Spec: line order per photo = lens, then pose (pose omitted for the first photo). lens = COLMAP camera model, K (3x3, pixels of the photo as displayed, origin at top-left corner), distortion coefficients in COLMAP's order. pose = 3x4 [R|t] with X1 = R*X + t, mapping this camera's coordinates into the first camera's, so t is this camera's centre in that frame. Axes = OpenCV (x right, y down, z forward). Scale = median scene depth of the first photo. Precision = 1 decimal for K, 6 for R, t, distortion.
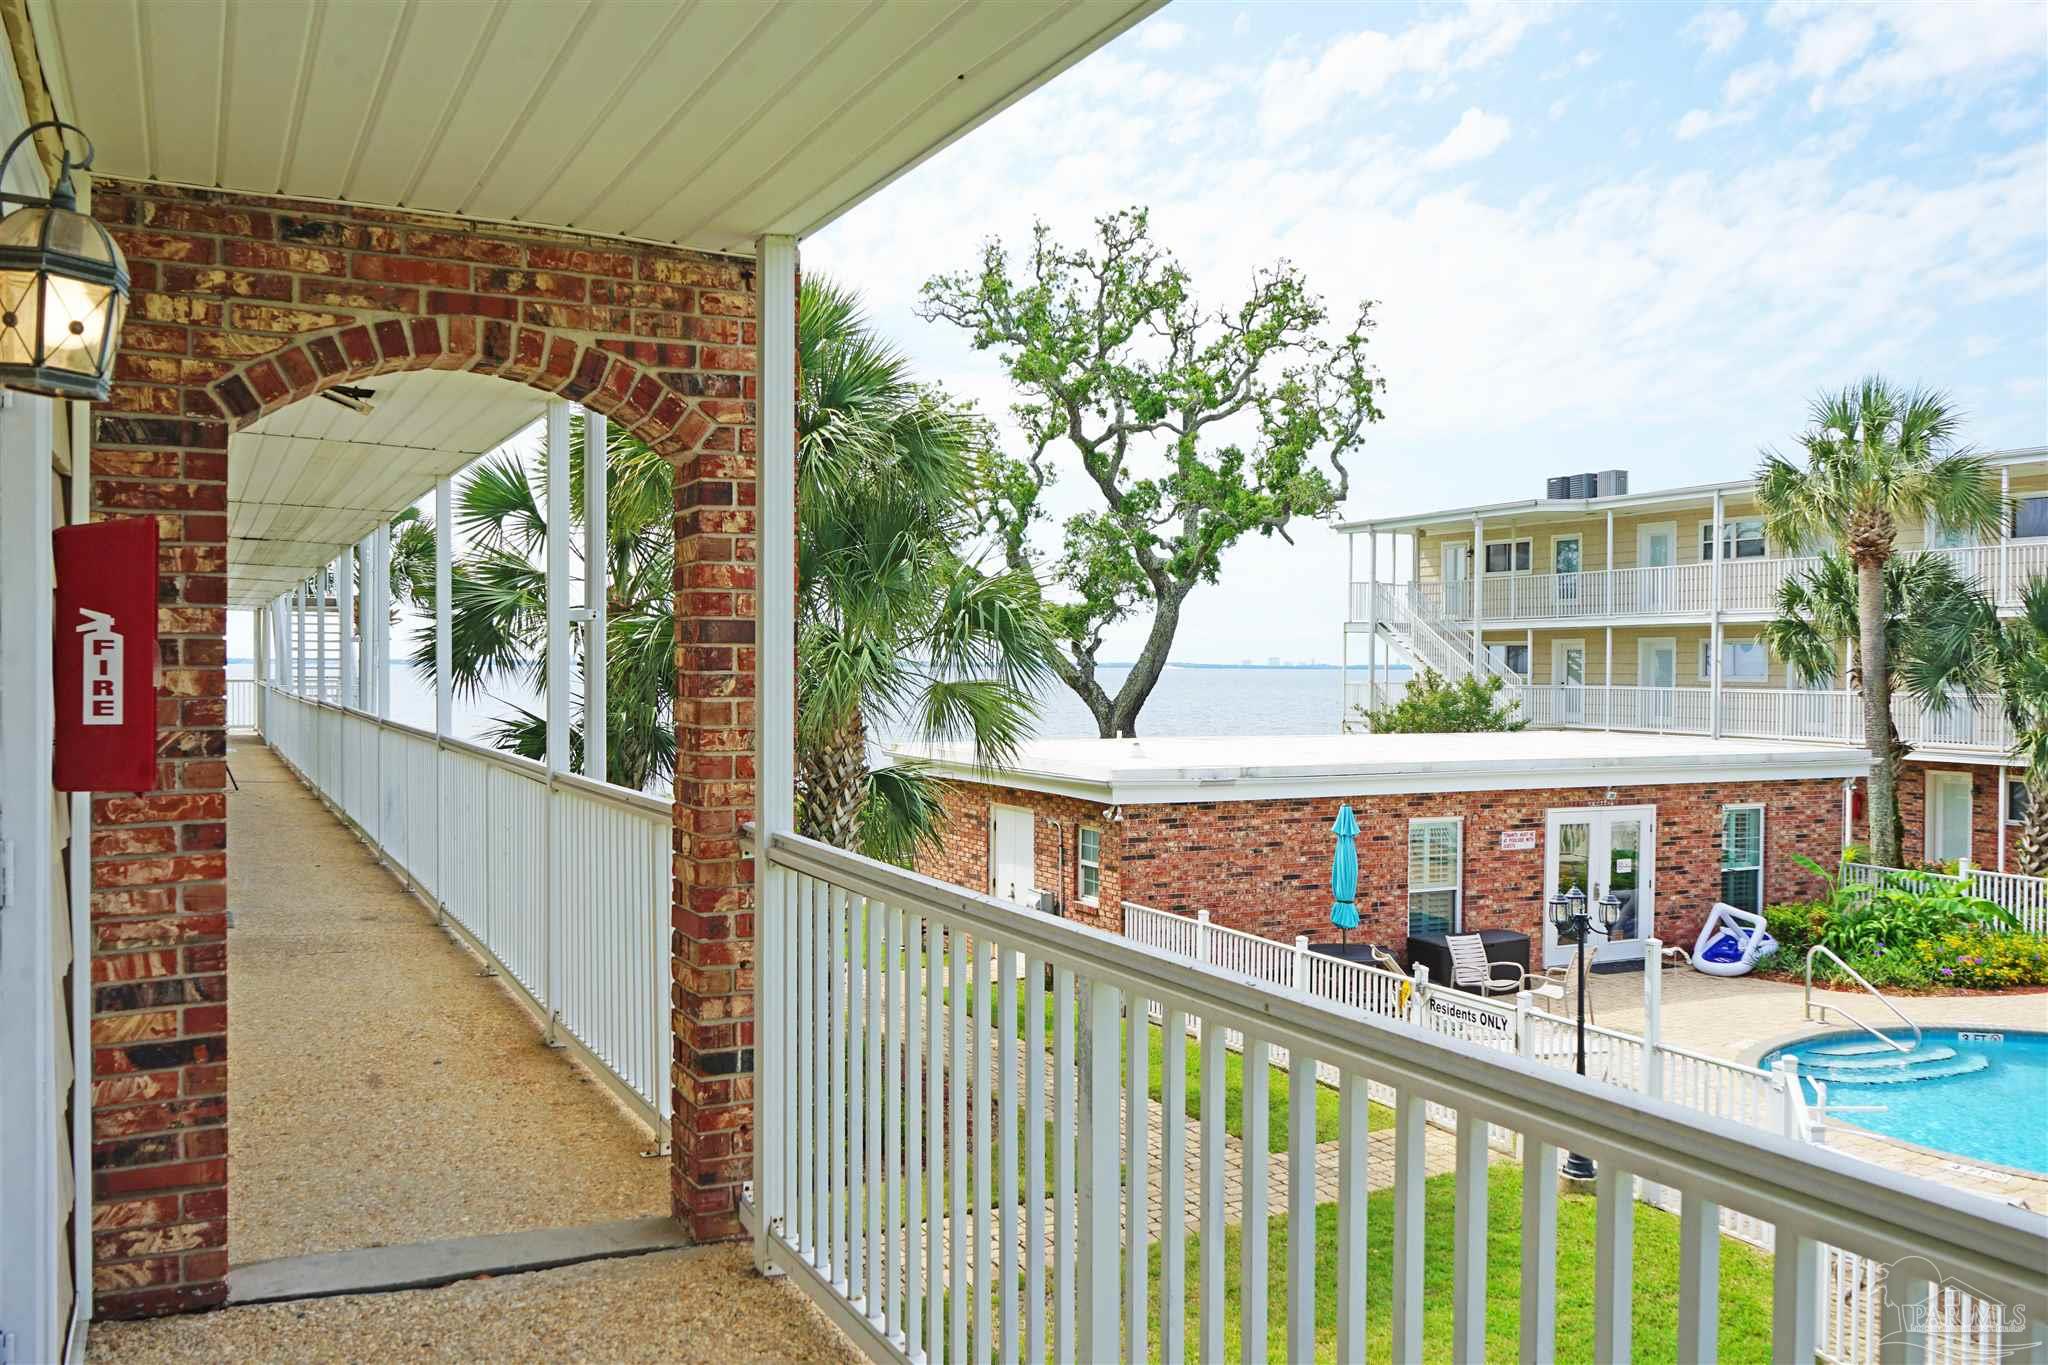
lens RADIAL K [[1635.2, 0, 1026.7], [0, 1635.2, 699.5], [0, 0, 1]] dist [-0.011982, 0.007641]
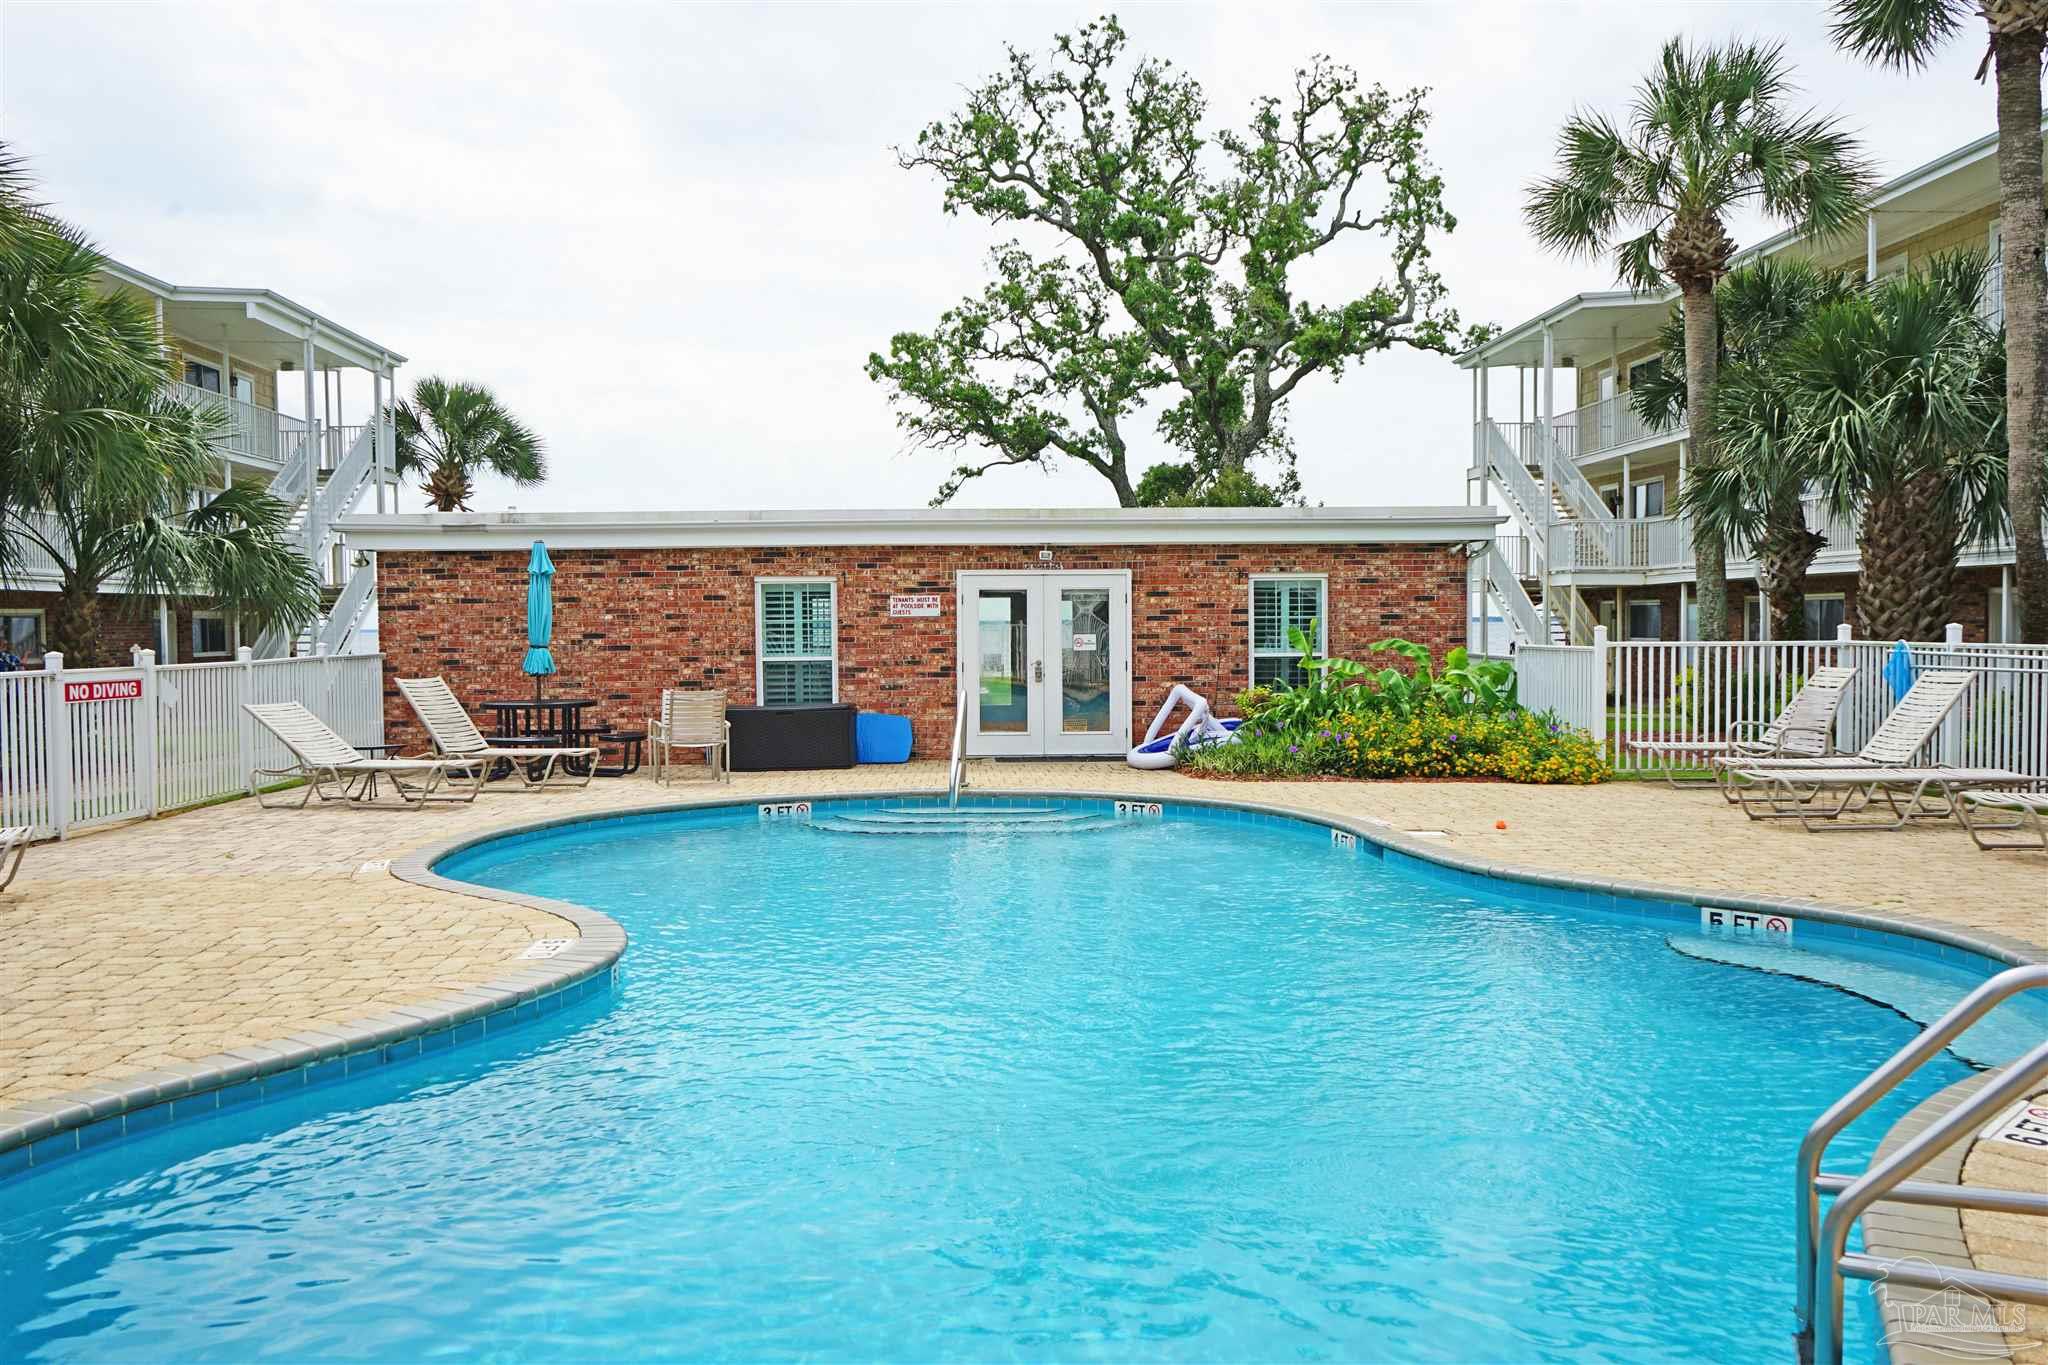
lens RADIAL K [[1635.2, 0, 1032.5], [0, 1635.2, 673.1], [0, 0, 1]] dist [-0.011982, 0.007641]
pose [[0.920743, -0.005956, -0.390125, 0.699510], [0.008897, 0.999944, 0.005732, 0.117963], [0.390069, -0.008748, 0.920744, 0.229178]]
